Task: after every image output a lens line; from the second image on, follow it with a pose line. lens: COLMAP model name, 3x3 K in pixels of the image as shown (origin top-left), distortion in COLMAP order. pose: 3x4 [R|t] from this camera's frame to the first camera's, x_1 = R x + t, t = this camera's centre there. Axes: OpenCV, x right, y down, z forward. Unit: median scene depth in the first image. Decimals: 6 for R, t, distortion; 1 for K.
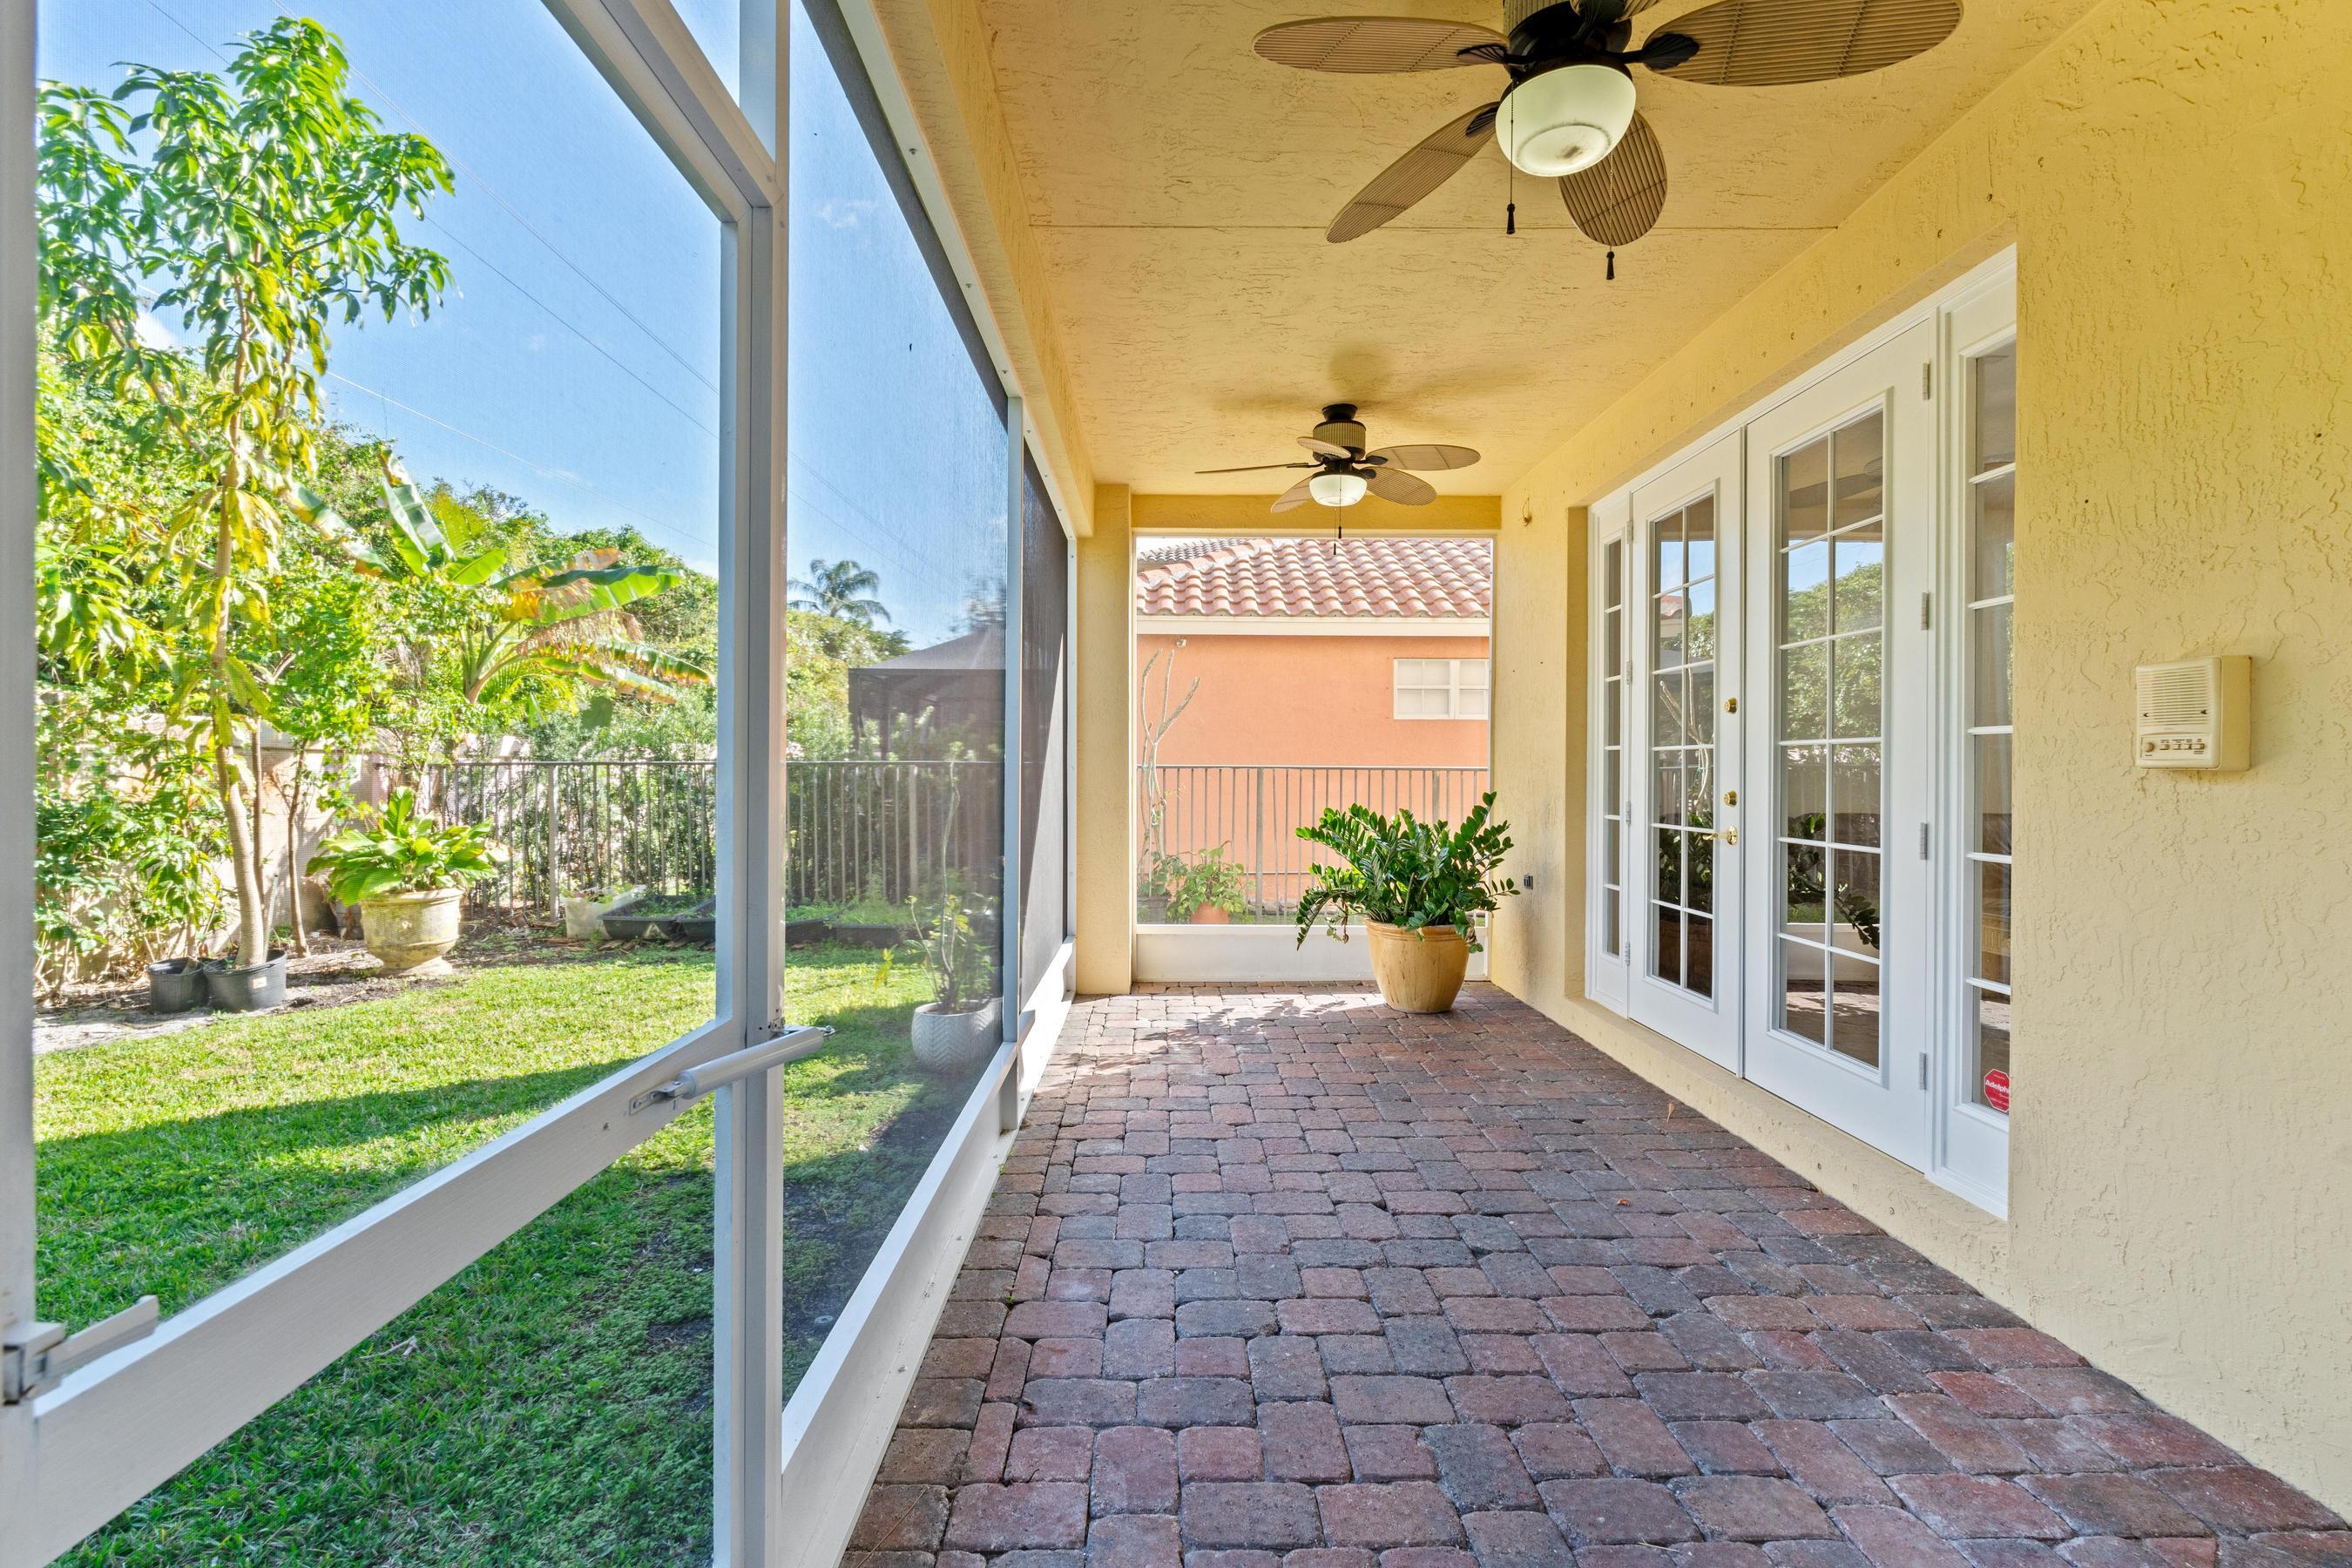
lens RADIAL K [[1031.4, 0, 1170.2], [0, 1031.4, 784.7], [0, 0, 1]] dist [-0.003800, -0.000616]
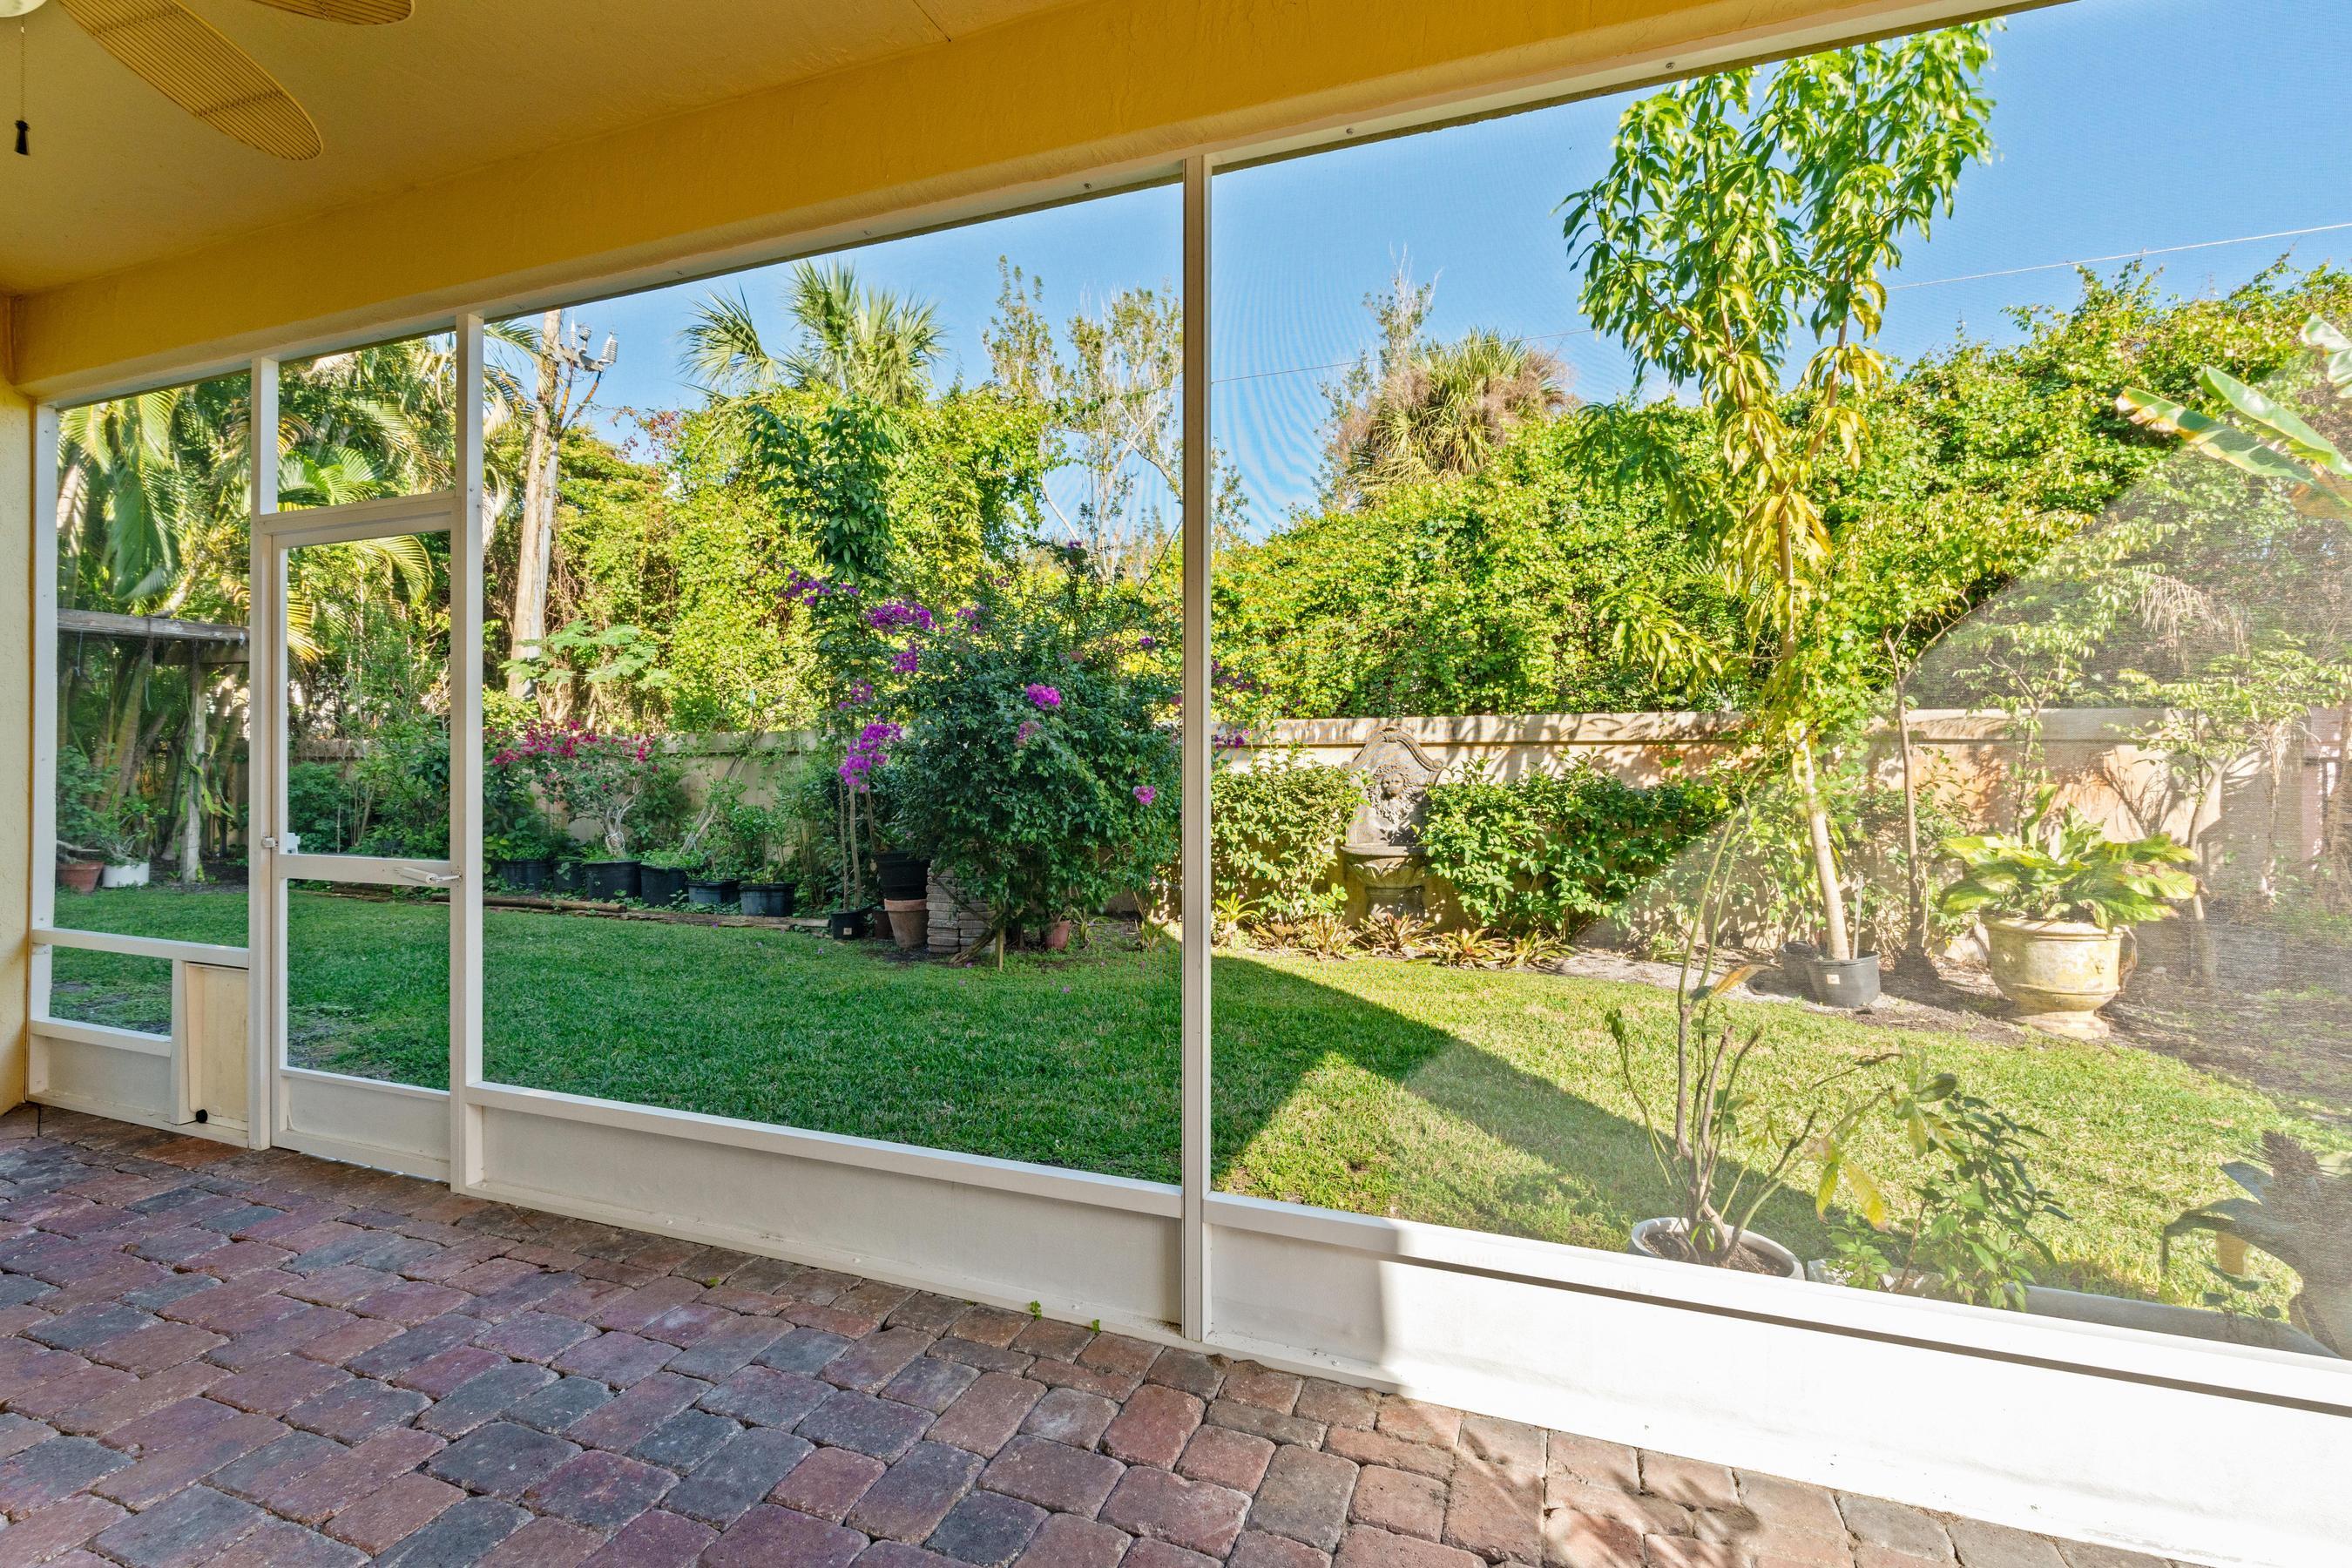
lens RADIAL K [[1031.4, 0, 1170.2], [0, 1031.4, 784.7], [0, 0, 1]] dist [-0.003800, -0.000616]
pose [[-0.351578, 0.016207, -0.936018, 0.550077], [-0.023168, 0.999393, 0.026006, -0.023580], [0.935872, 0.030829, -0.350989, 1.544953]]
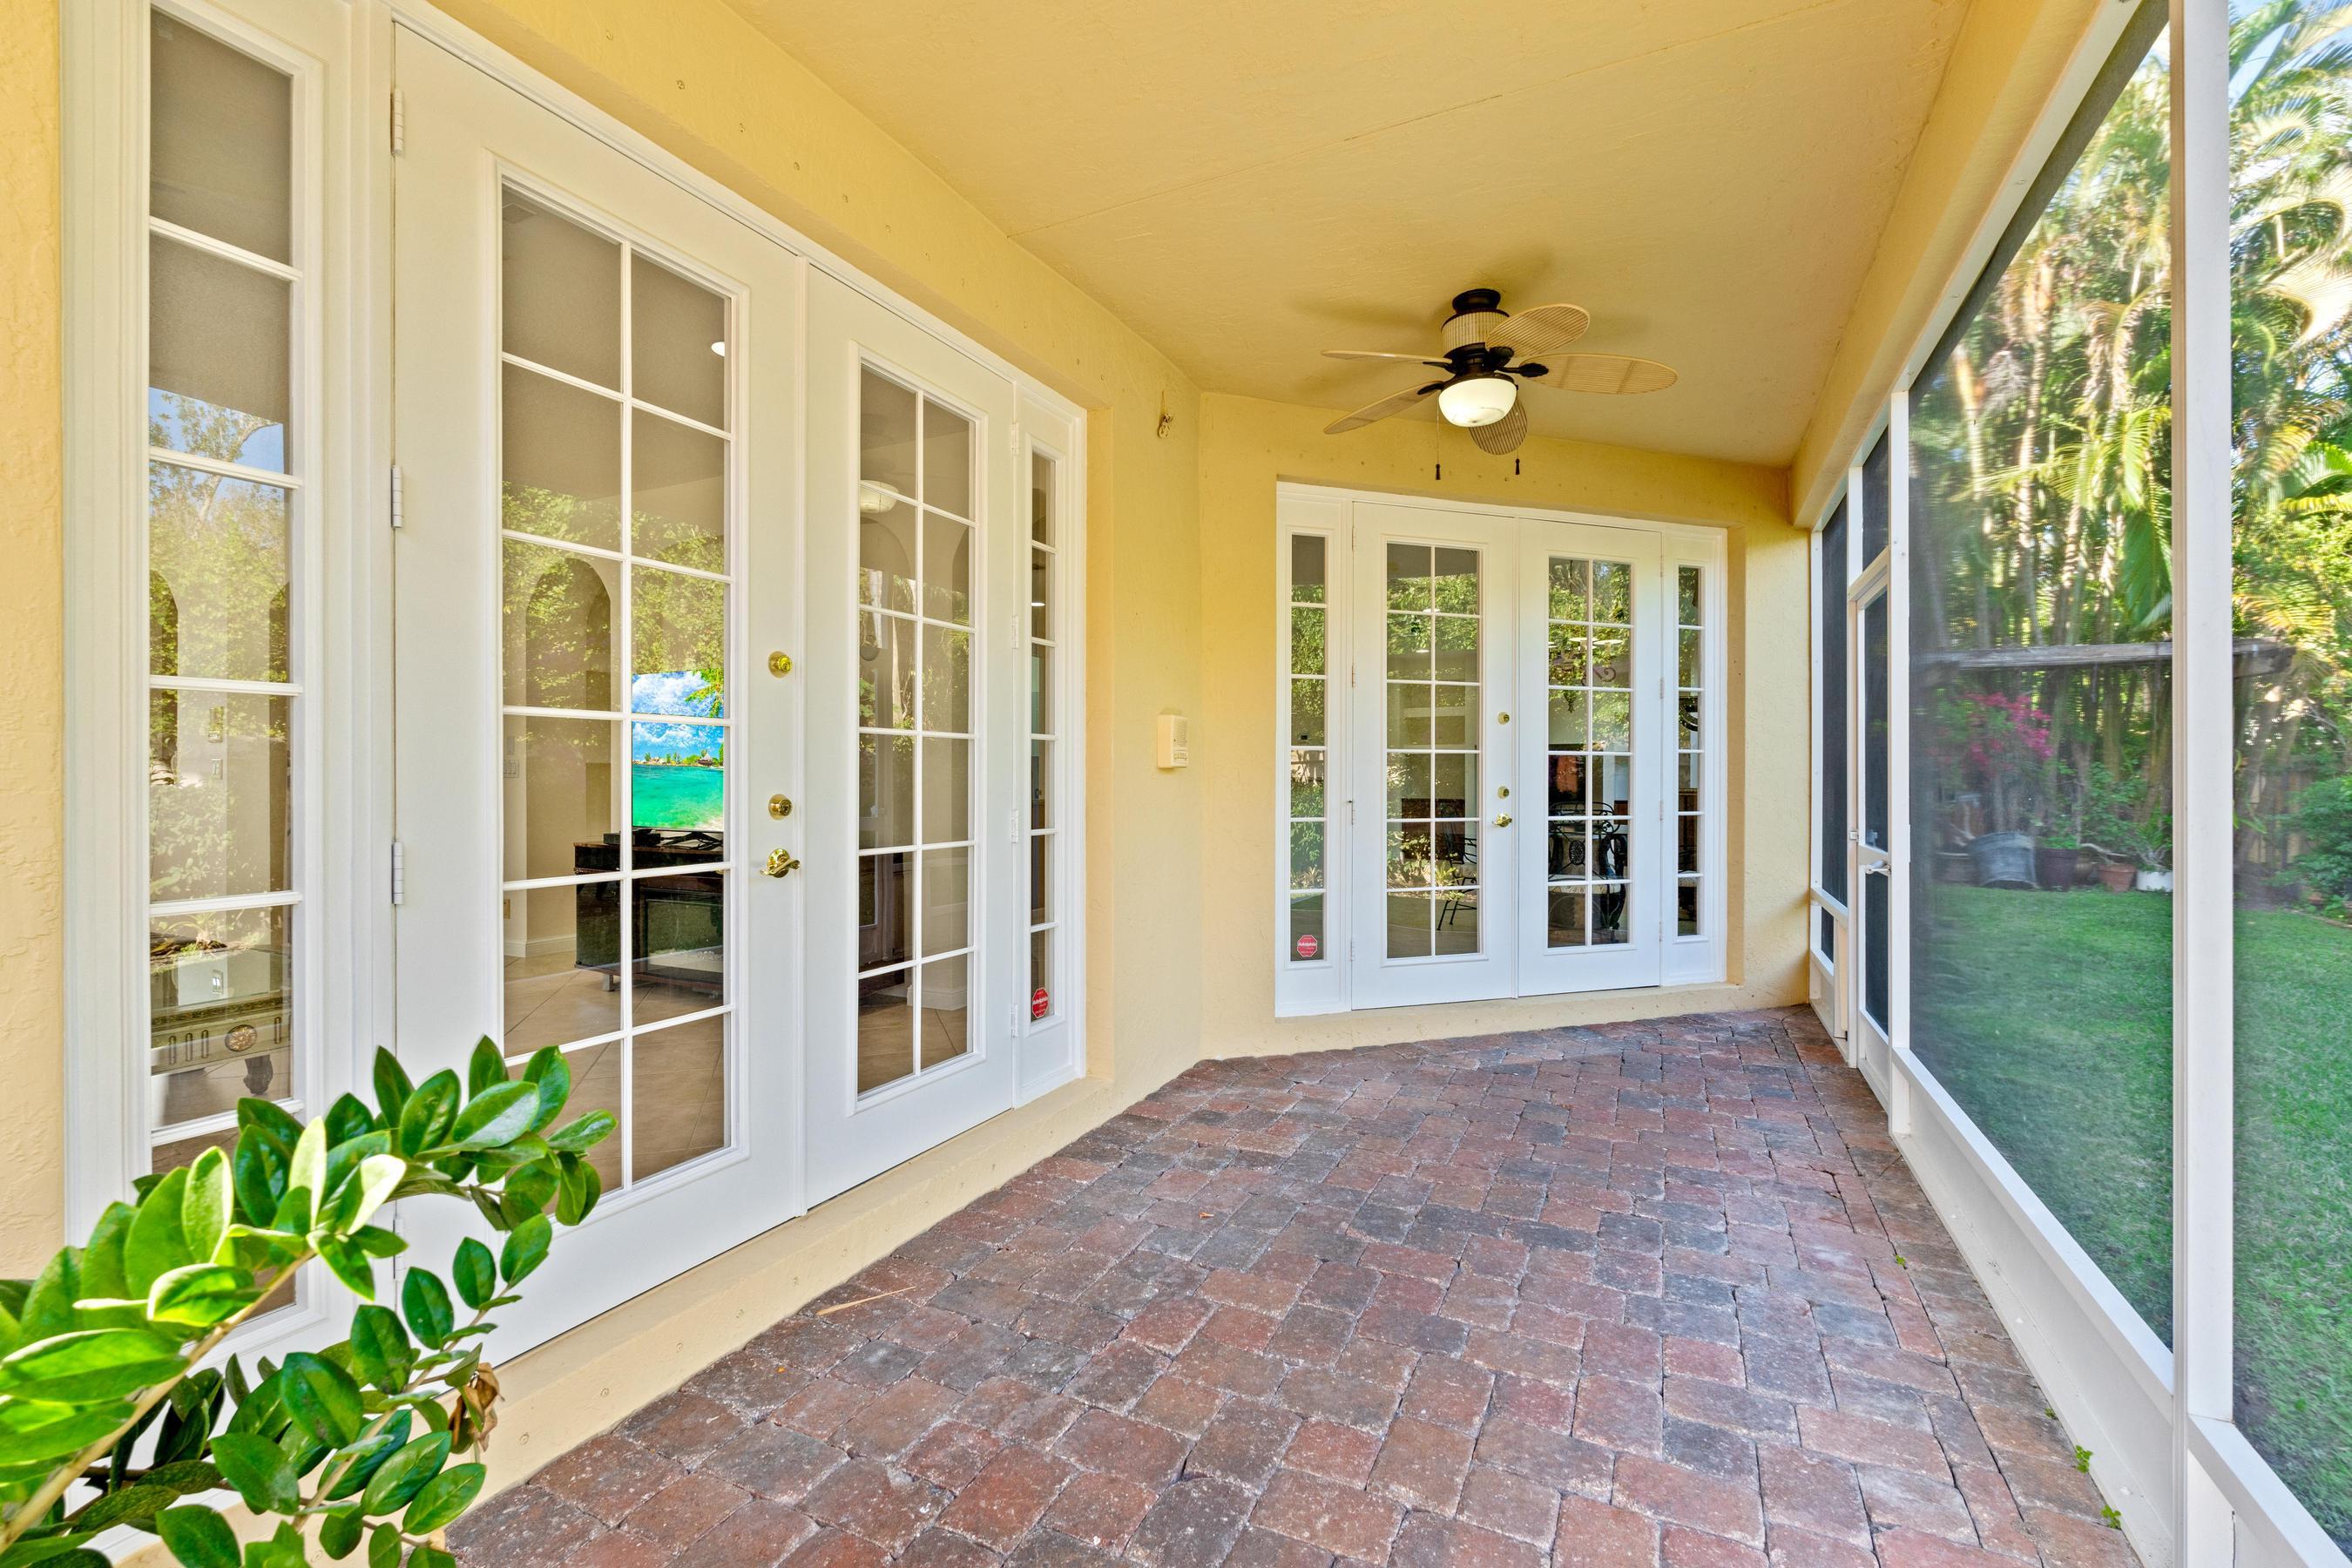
lens RADIAL K [[1031.4, 0, 1170.2], [0, 1031.4, 784.7], [0, 0, 1]] dist [-0.003800, -0.000616]
pose [[-0.892673, -0.004651, 0.450680, 0.037967], [0.008311, 0.999607, 0.026777, -0.024419], [-0.450628, 0.027648, -0.892284, 1.995973]]
